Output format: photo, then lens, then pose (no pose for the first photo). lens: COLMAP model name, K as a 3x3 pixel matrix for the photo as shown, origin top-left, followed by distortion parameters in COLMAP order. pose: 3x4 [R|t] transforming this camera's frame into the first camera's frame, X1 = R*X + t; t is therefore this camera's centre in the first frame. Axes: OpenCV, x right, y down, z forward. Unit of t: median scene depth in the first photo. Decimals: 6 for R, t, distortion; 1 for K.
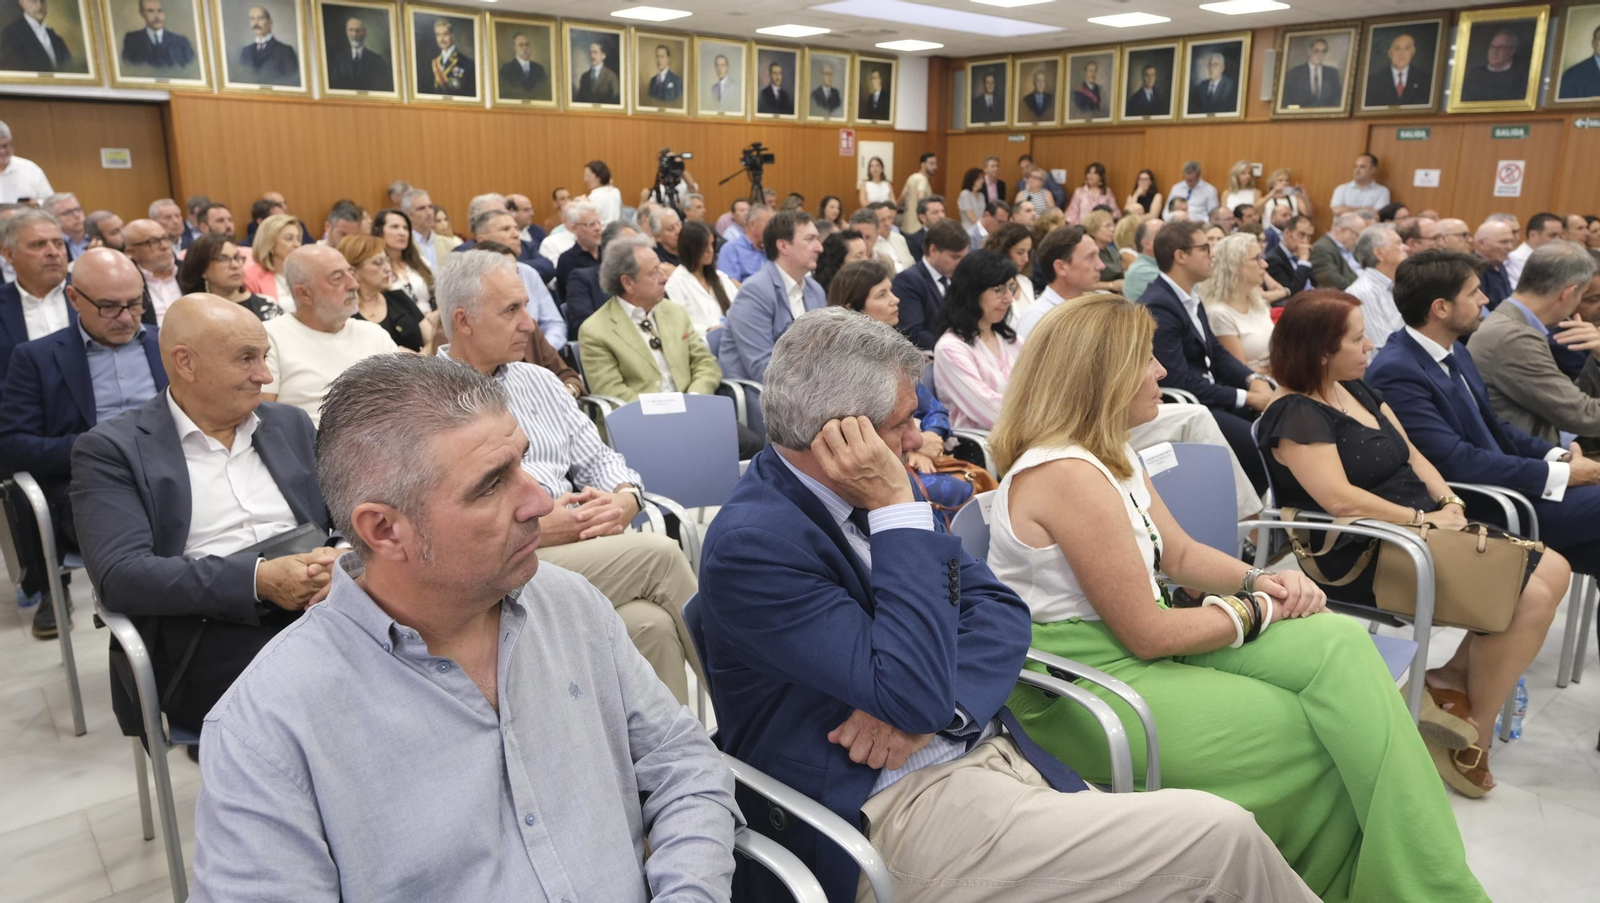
lens RADIAL K [[1104.2, 0, 788.0], [0, 1104.2, 449.1], [0, 0, 1]] dist [-0.013316, 0.006879]
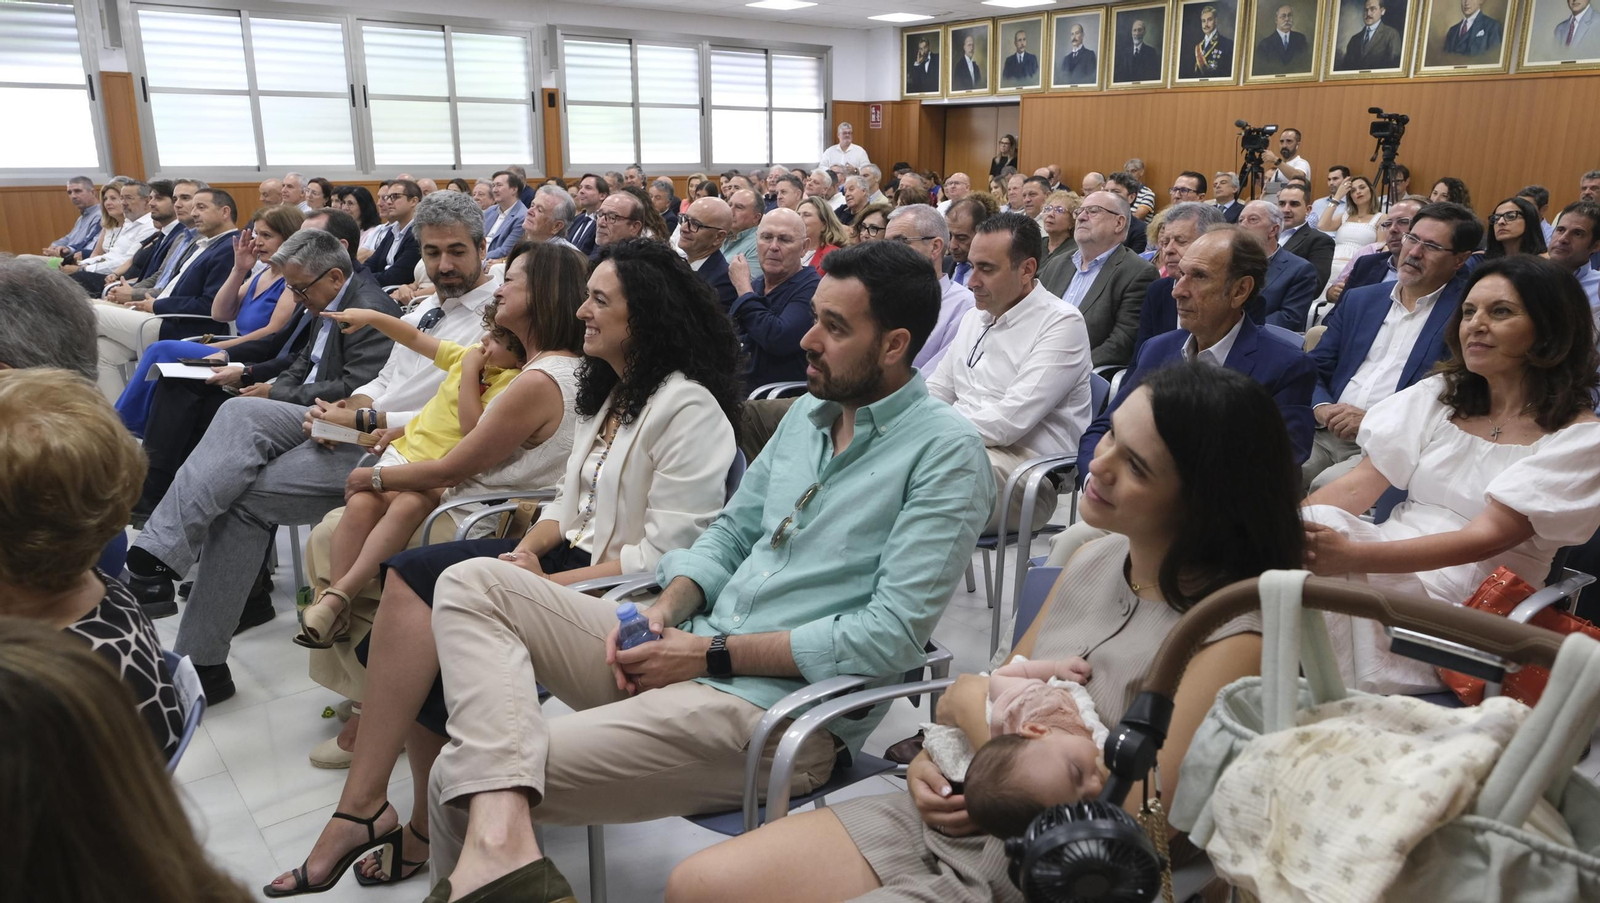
lens RADIAL K [[1091.1, 0, 802.0], [0, 1091.1, 444.0], [0, 0, 1]] dist [-0.012562, 0.004932]
pose [[-0.015157, 0.249797, -0.968180, 0.823758], [-0.239851, 0.939111, 0.246052, -0.157598], [0.970691, 0.235948, 0.045680, 0.674044]]
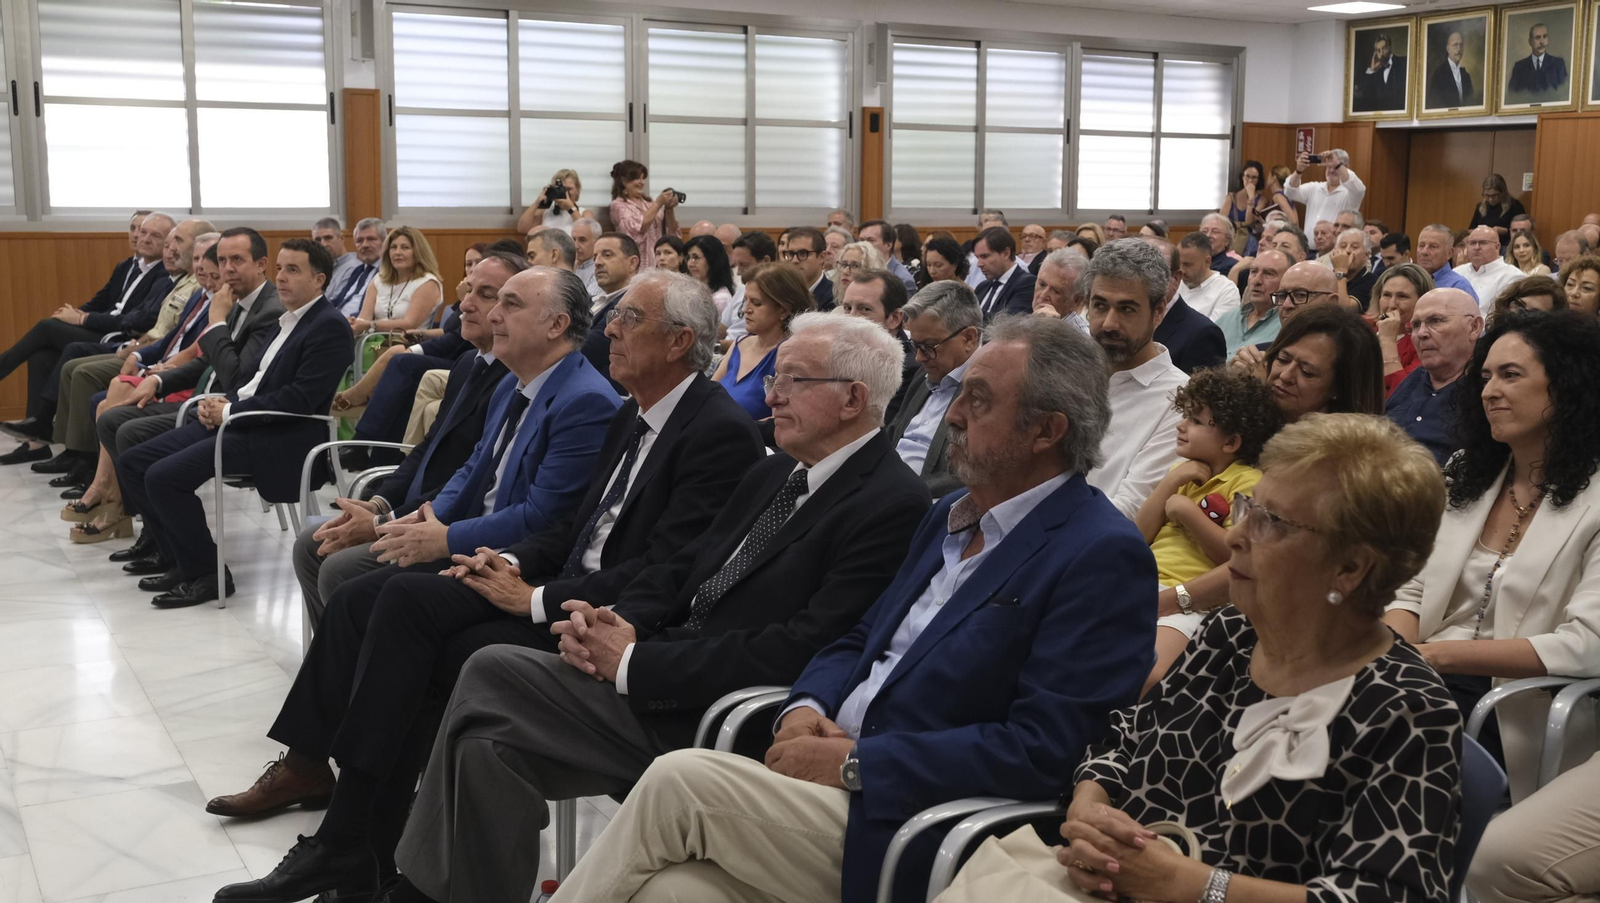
lens RADIAL K [[1629.2, 0, 821.0], [0, 1629.2, 449.9], [0, 0, 1]] dist [-0.014827, 0.017416]
pose [[-0.173981, 0.143312, -0.974265, 0.898302], [-0.242214, 0.952732, 0.183398, -0.132025], [0.954496, 0.267889, -0.131045, 0.578368]]
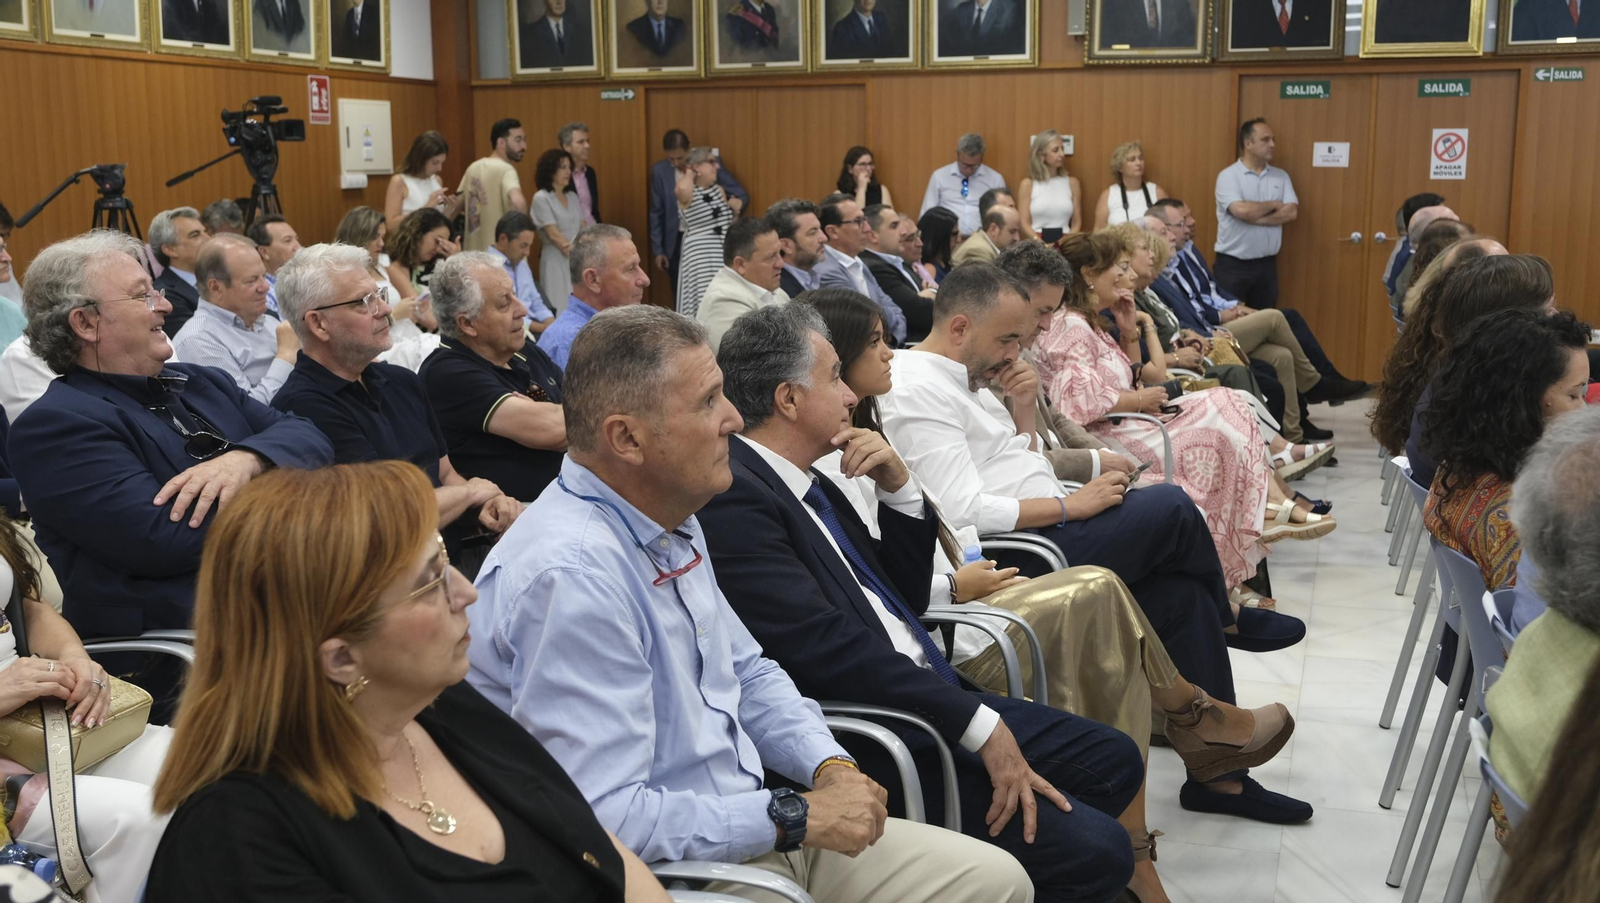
lens RADIAL K [[1683.8, 0, 800.0], [0, 1683.8, 451.5], [0, 0, 1]] dist [-0.007317, -0.003285]
pose [[0.857223, -0.098860, 0.505367, -0.225247], [0.134399, 0.990336, -0.034242, -0.077752], [-0.497098, 0.097273, 0.862225, 0.302509]]
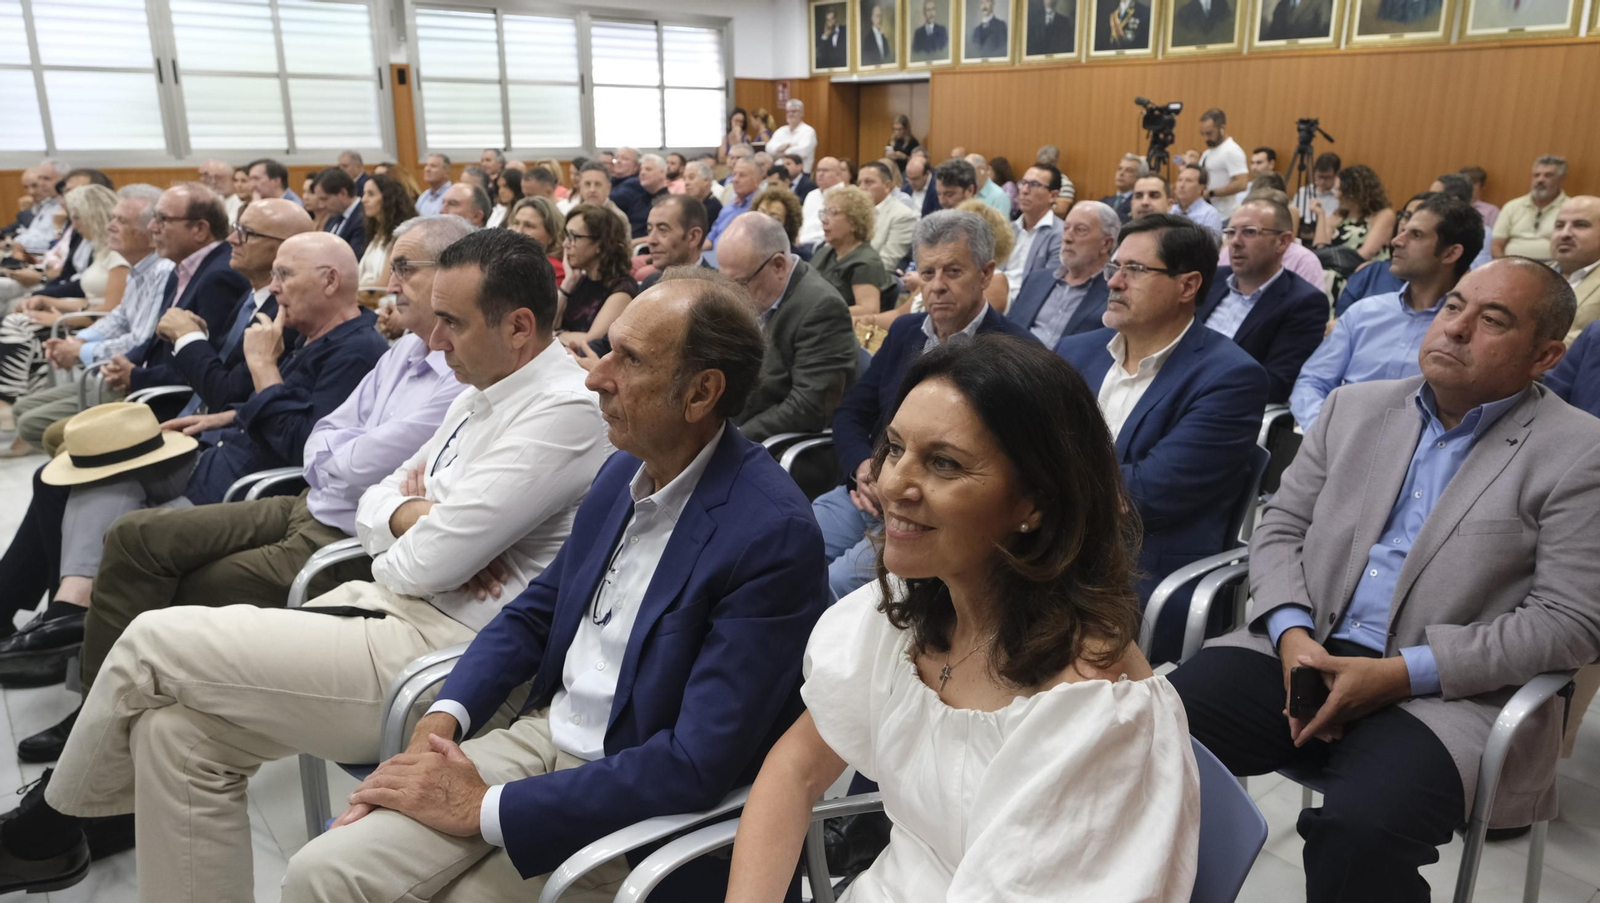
lens RADIAL K [[1104.2, 0, 788.0], [0, 1104.2, 449.1], [0, 0, 1]] dist [-0.013316, 0.006879]
pose [[-0.020117, 0.265817, -0.963814, 0.721354], [-0.239618, 0.934631, 0.262770, -0.184442], [0.970659, 0.236233, 0.044892, 0.778715]]
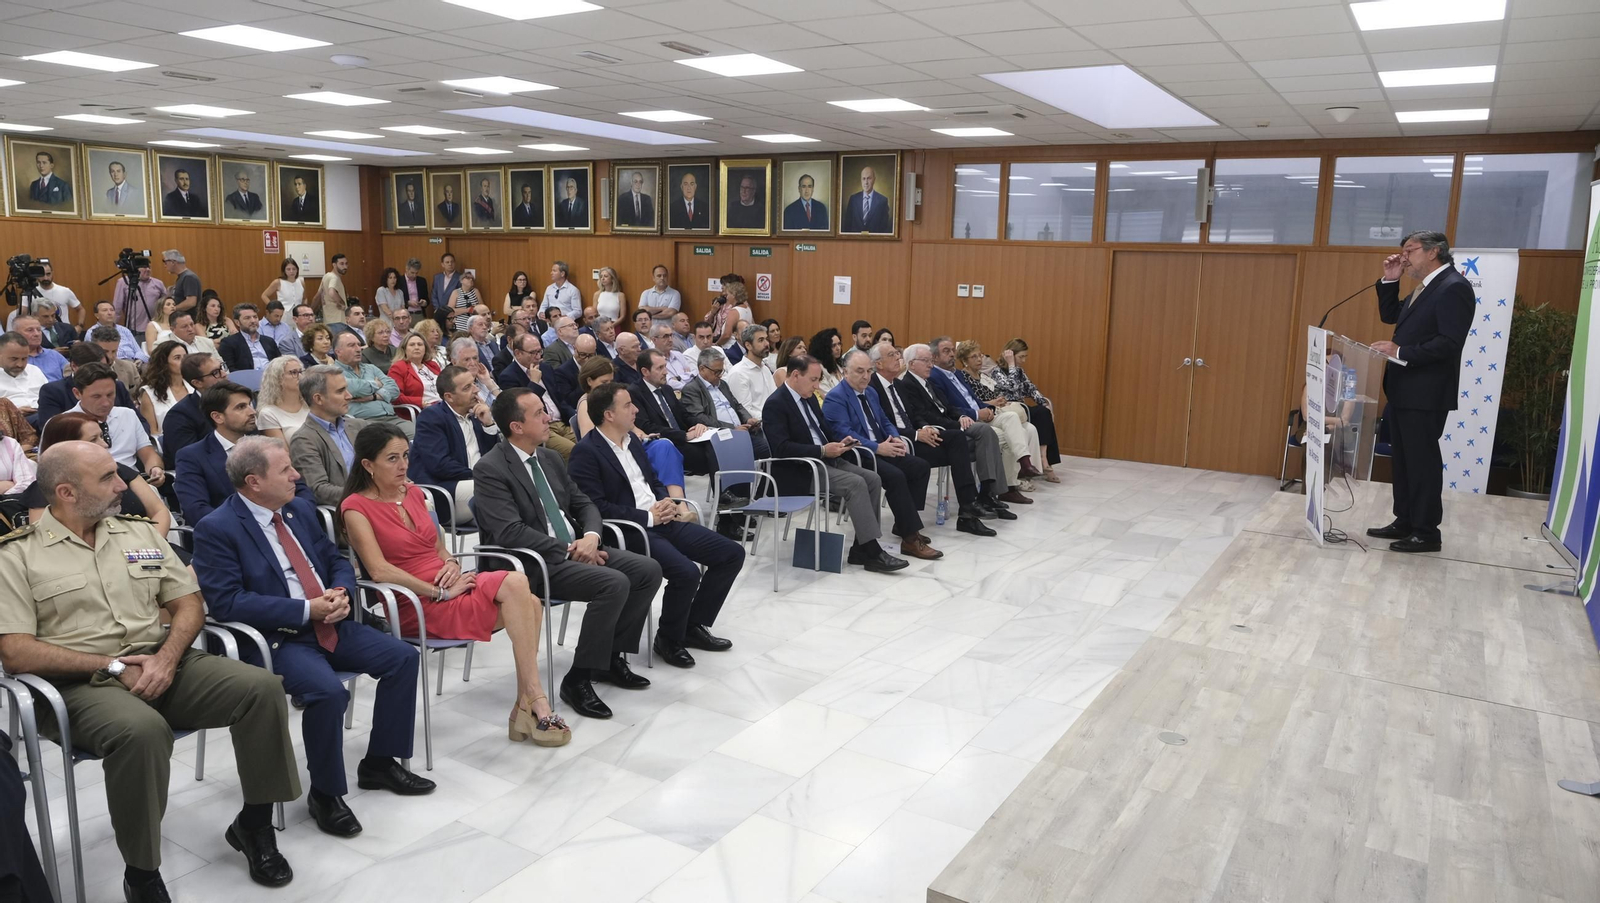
lens RADIAL K [[1104.2, 0, 788.0], [0, 1104.2, 449.1], [0, 0, 1]] dist [-0.013316, 0.006879]
pose [[0.952716, -0.038293, 0.301440, 0.272282], [0.056560, 0.997039, -0.052105, 0.012097], [-0.298552, 0.066691, 0.952060, -0.219386]]
